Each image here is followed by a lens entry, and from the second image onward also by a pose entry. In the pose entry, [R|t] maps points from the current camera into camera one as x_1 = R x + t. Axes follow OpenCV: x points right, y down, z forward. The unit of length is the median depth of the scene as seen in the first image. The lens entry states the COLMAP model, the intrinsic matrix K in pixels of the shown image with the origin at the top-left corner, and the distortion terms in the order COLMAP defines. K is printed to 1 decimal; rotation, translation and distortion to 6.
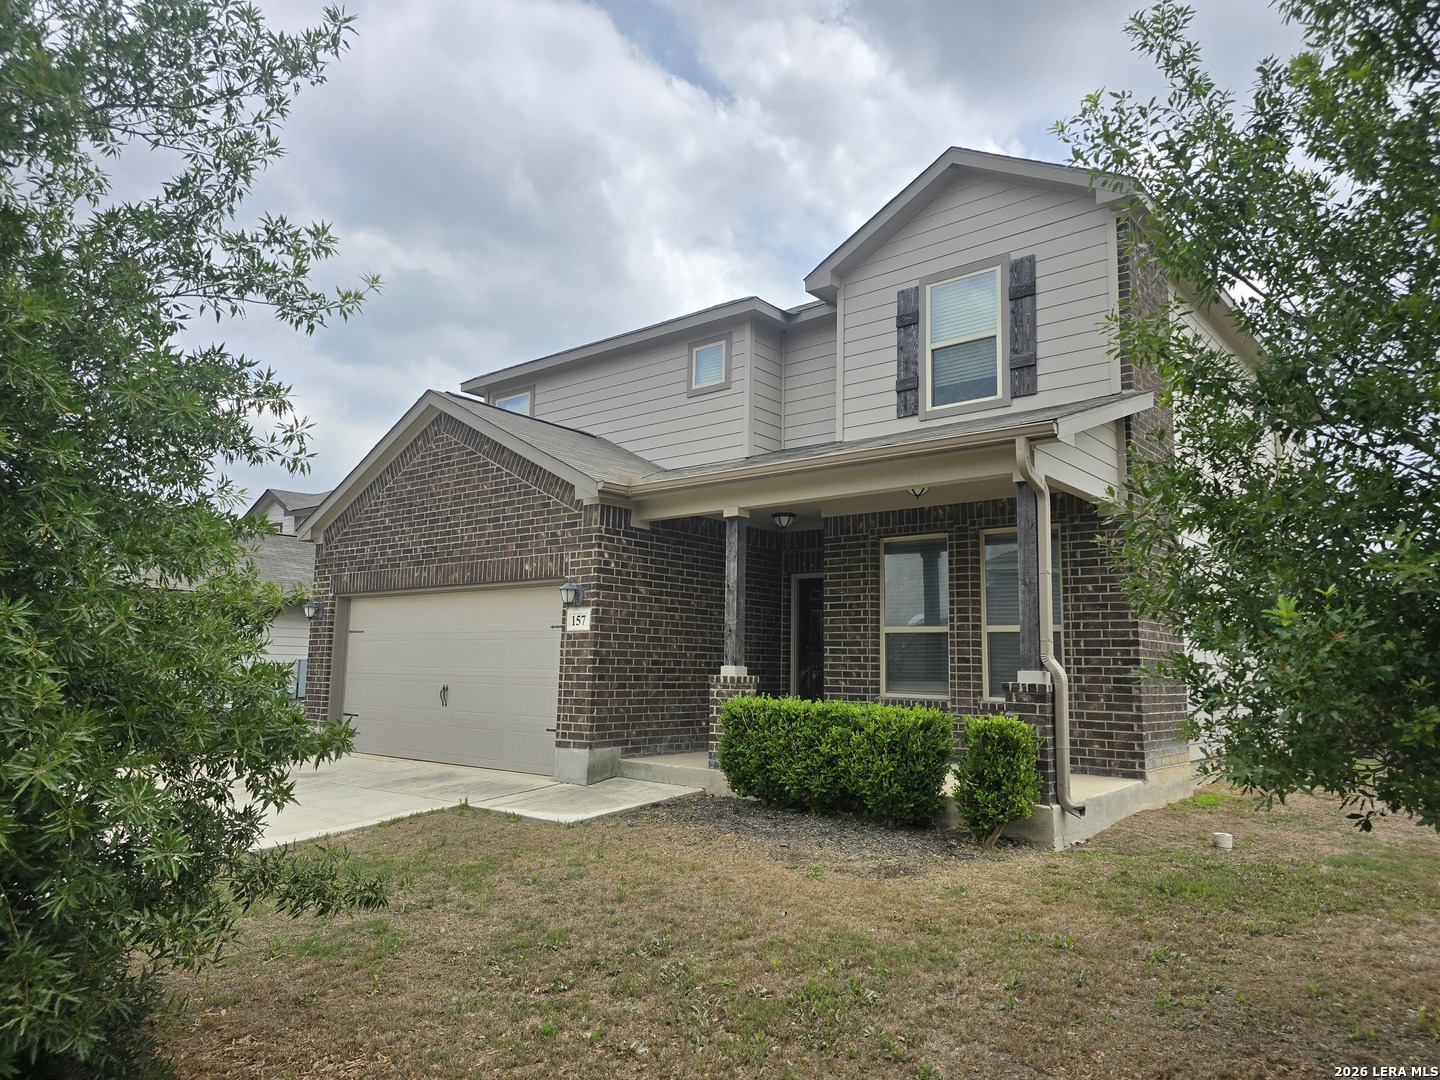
lens RADIAL K [[967.8, 0, 727.6], [0, 967.8, 546.0], [0, 0, 1]] dist [0.005796, -0.003484]
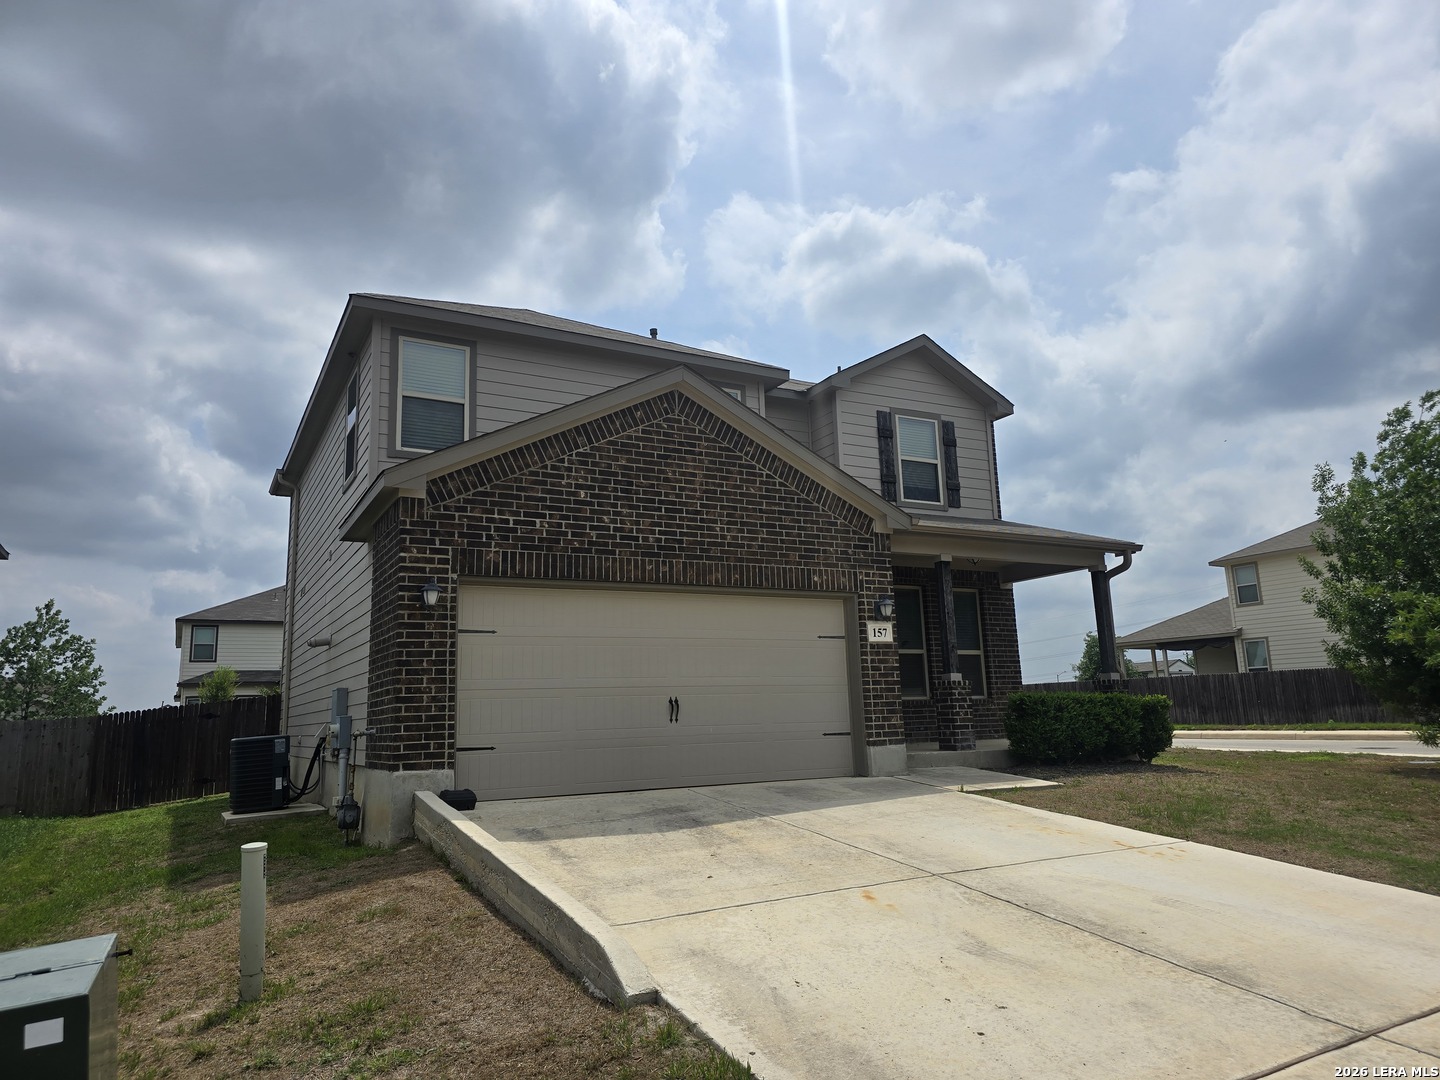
lens RADIAL K [[952.2, 0, 699.4], [0, 952.2, 518.7], [0, 0, 1]] dist [-0.000924, -0.001931]
pose [[0.391599, 0.161720, 0.905813, -1.210688], [-0.084653, 0.986591, -0.139545, 0.113149], [-0.916234, -0.022034, 0.400038, 0.710180]]
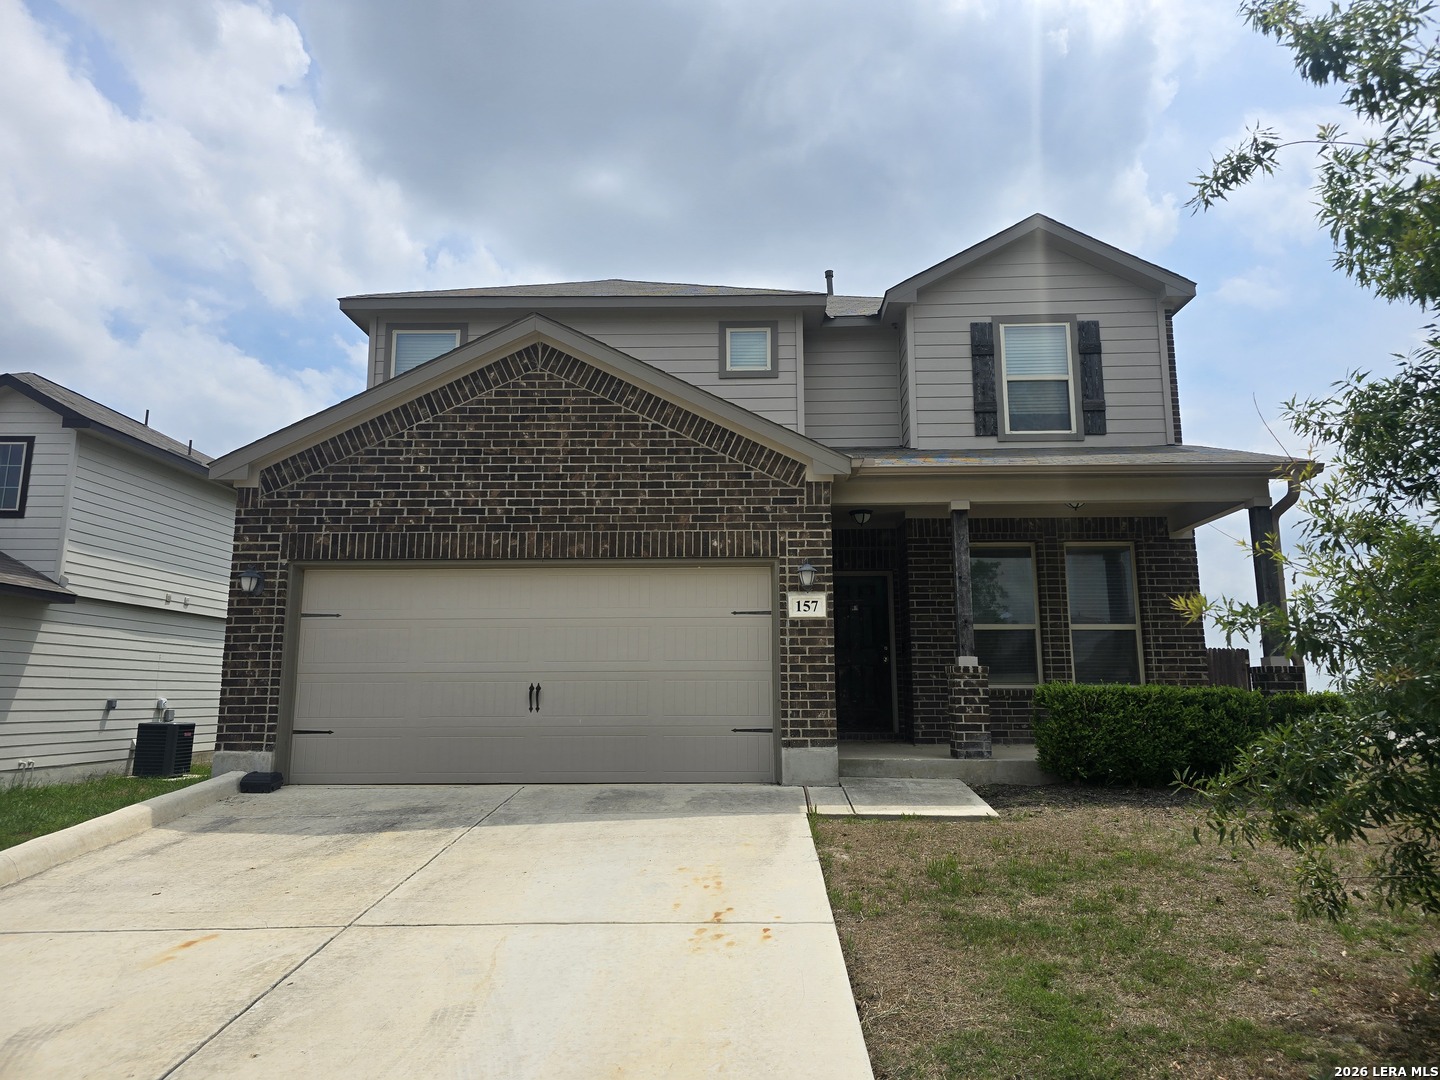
lens RADIAL K [[981.8, 0, 730.0], [0, 981.8, 518.6], [0, 0, 1]] dist [0.007711, -0.007787]
pose [[0.784935, 0.093778, 0.612441, -0.745943], [-0.064162, 0.995468, -0.070194, 0.061027], [-0.616247, 0.015802, 0.787394, 0.297662]]
